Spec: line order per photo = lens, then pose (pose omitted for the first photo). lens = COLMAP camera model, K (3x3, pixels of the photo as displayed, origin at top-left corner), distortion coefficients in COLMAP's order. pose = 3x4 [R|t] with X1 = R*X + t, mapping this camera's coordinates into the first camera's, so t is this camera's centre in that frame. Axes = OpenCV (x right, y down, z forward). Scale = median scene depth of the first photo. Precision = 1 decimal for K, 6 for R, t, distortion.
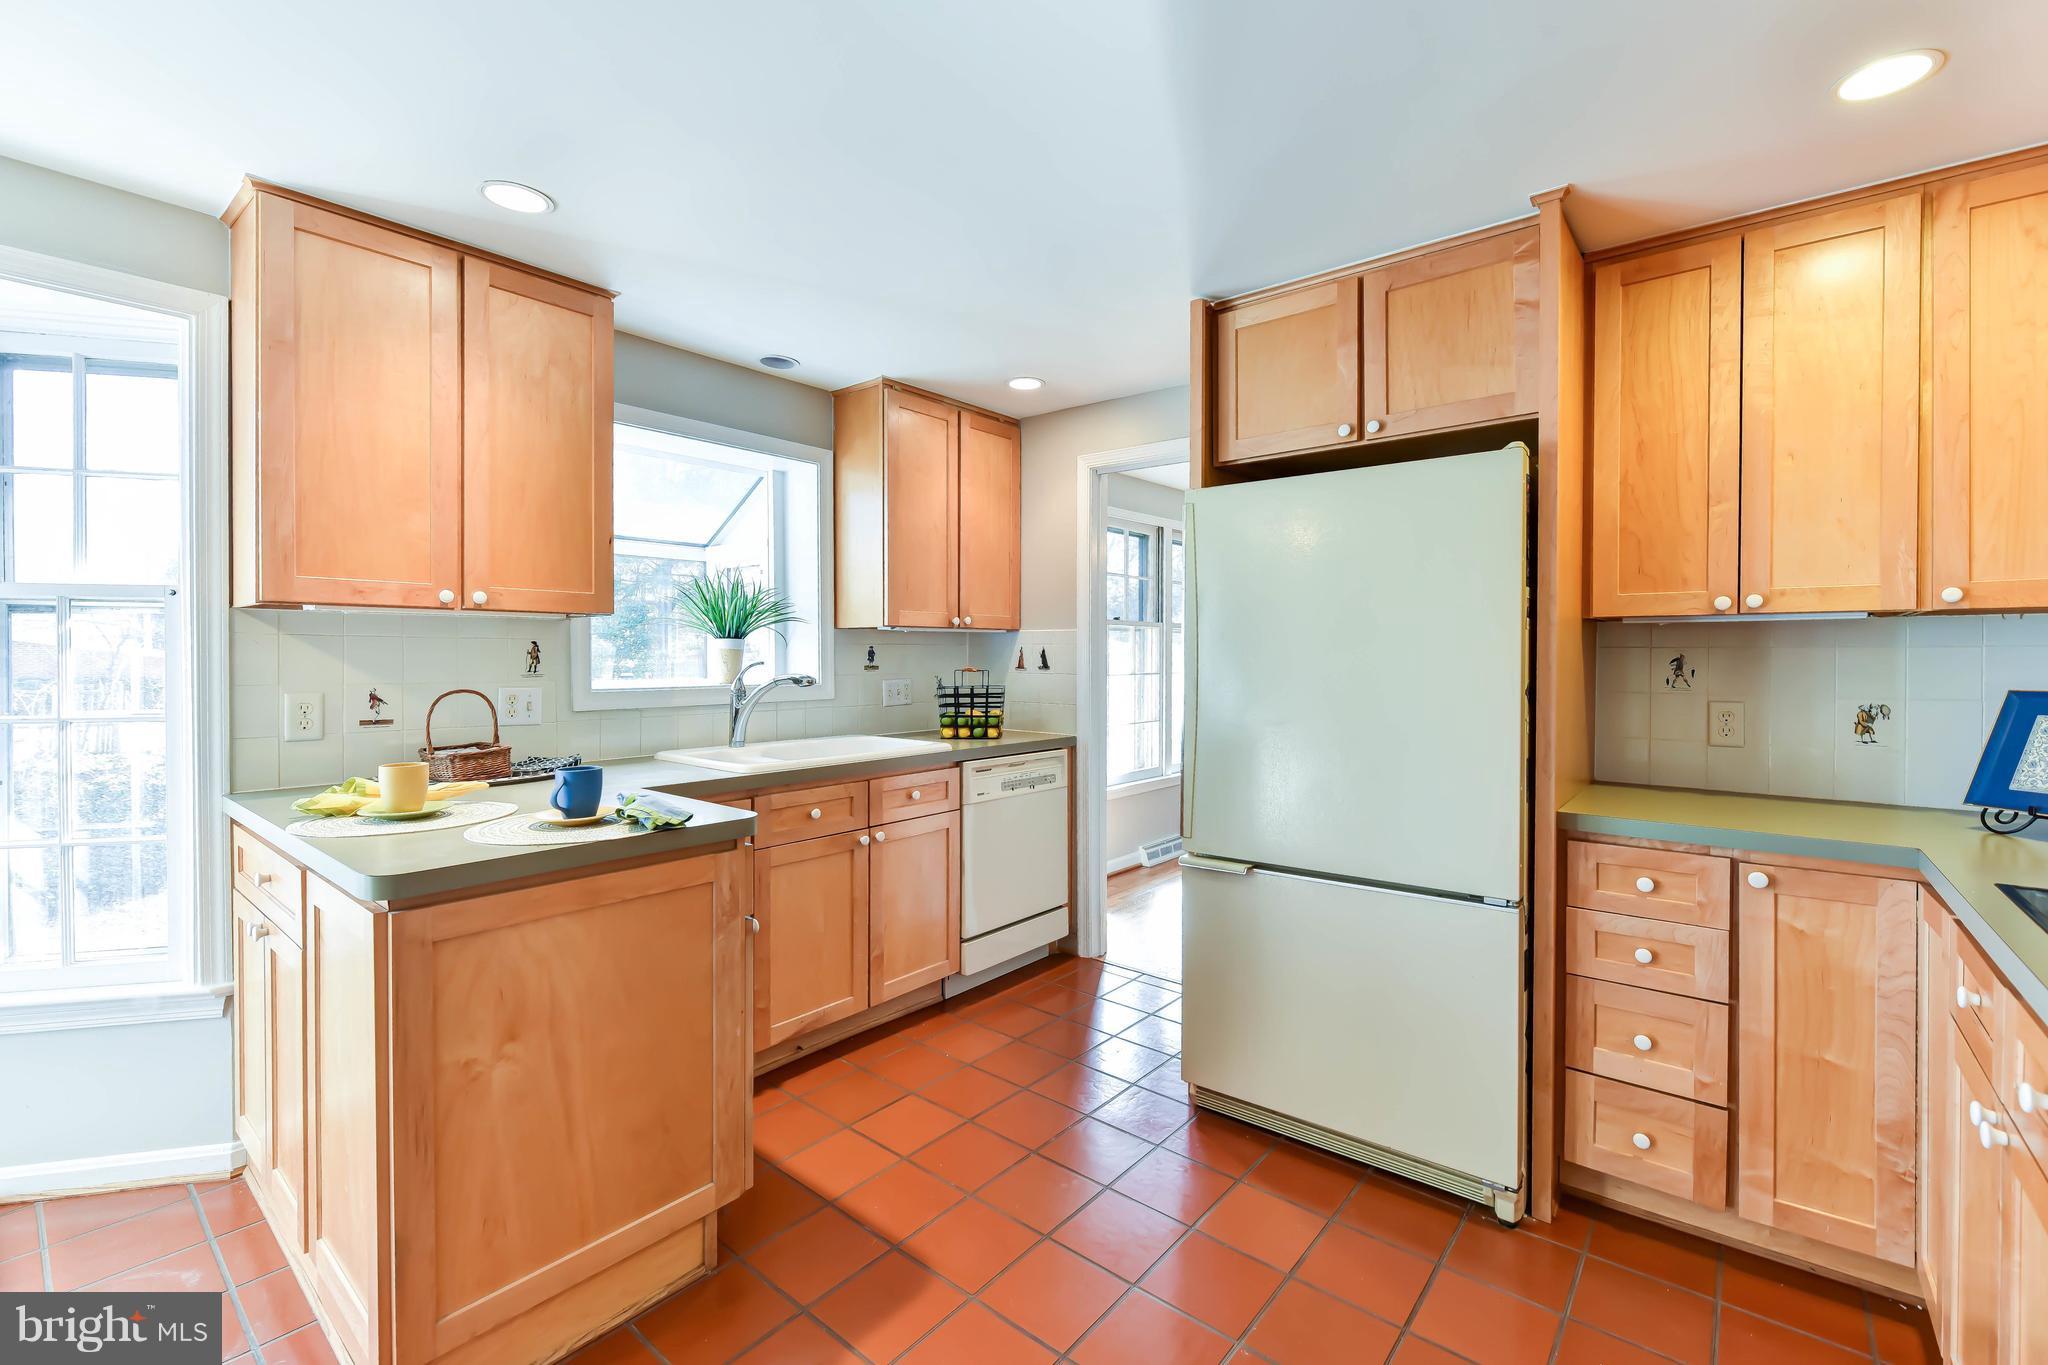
lens RADIAL K [[890.1, 0, 991.5], [0, 890.1, 663.0], [0, 0, 1]] dist [-0.008793, -0.000326]
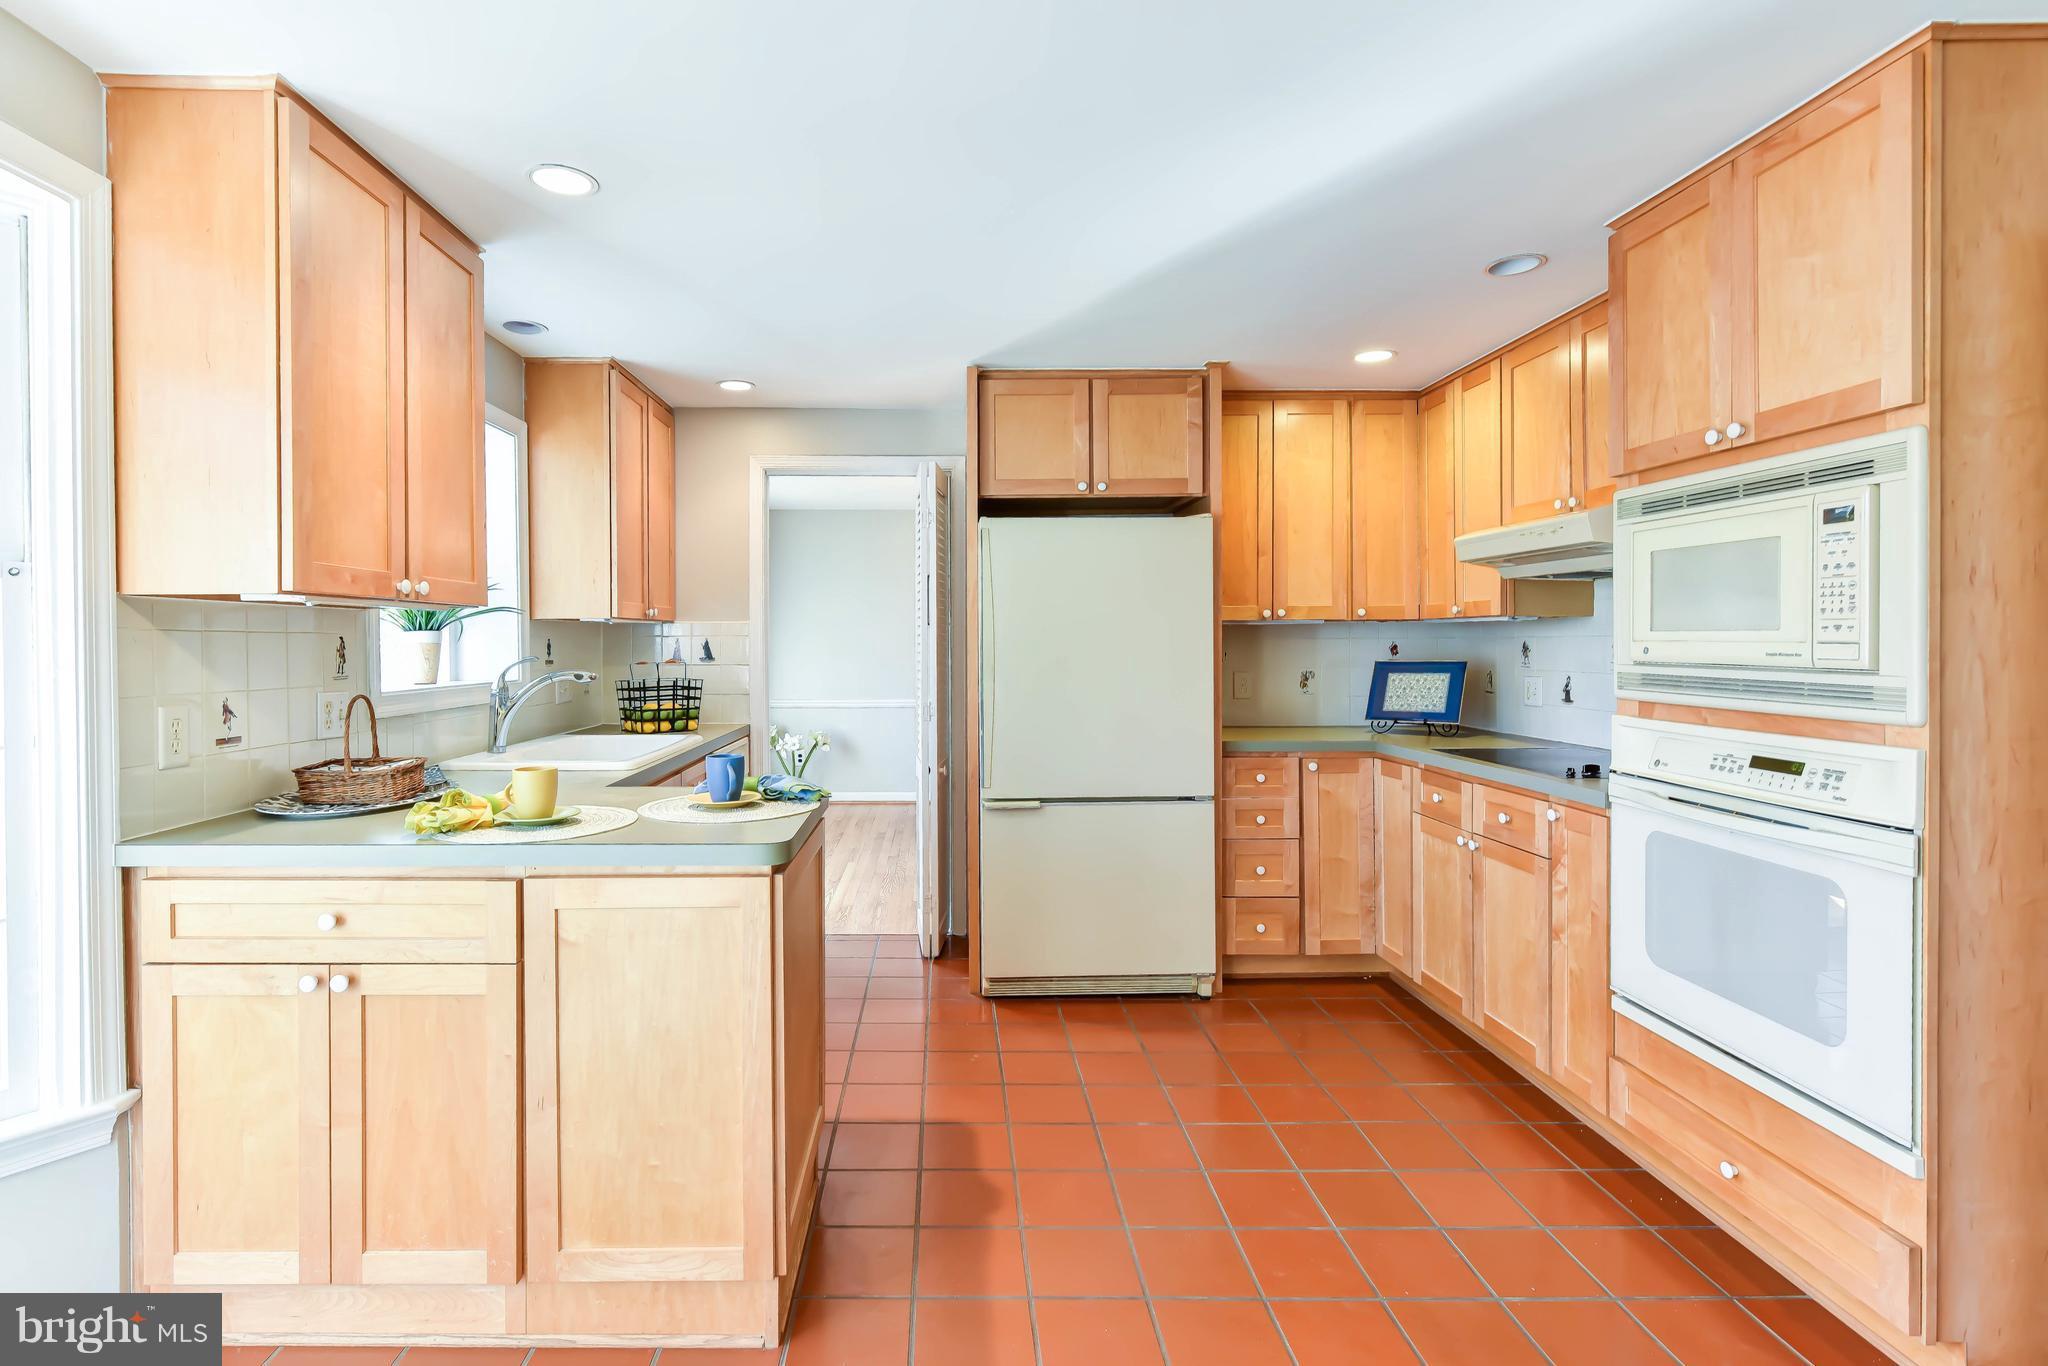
lens RADIAL K [[1030.2, 0, 927.3], [0, 1030.2, 648.8], [0, 0, 1]] dist [-0.017585, -0.000301]
pose [[0.769442, -0.010421, 0.638632, -0.941511], [0.011872, 0.999927, 0.002012, -0.011057], [-0.638607, 0.006034, 0.769510, -0.111102]]
